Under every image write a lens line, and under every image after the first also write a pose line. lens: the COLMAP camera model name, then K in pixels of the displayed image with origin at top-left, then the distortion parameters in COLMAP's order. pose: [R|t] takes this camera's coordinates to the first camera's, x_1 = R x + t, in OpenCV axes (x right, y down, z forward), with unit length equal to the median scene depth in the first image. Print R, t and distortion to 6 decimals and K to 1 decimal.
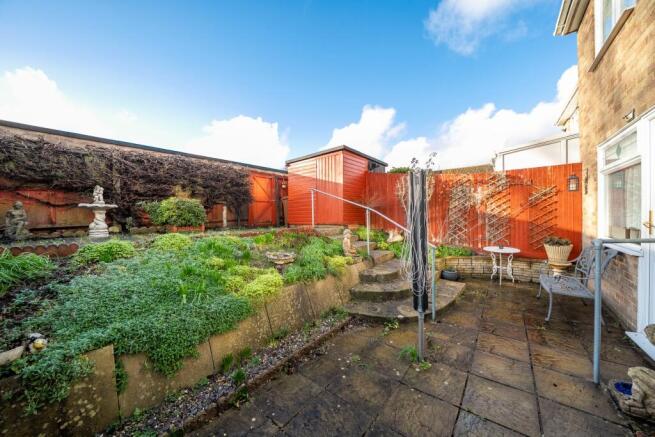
lens RADIAL K [[224.2, 0, 325.4], [0, 224.2, 217.2], [0, 0, 1]] dist [-0.015865, -0.000129]
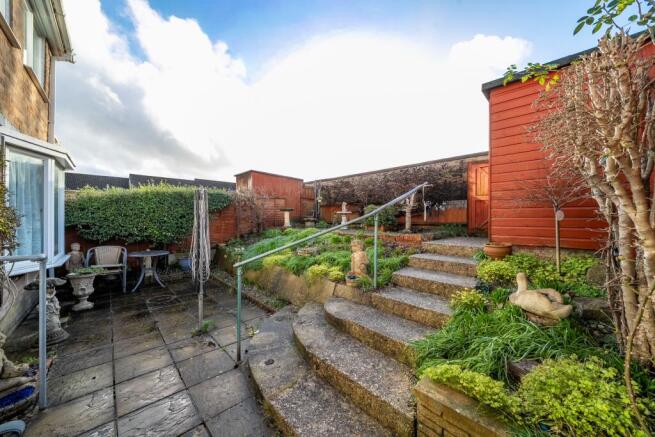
lens RADIAL K [[224.2, 0, 326.2], [0, 224.2, 217.5], [0, 0, 1]] dist [-0.015865, -0.000129]
pose [[-0.124101, 0.015241, -0.992153, 0.702777], [-0.008610, 0.999828, 0.016436, -0.029151], [0.992232, 0.010582, -0.123948, 0.809971]]
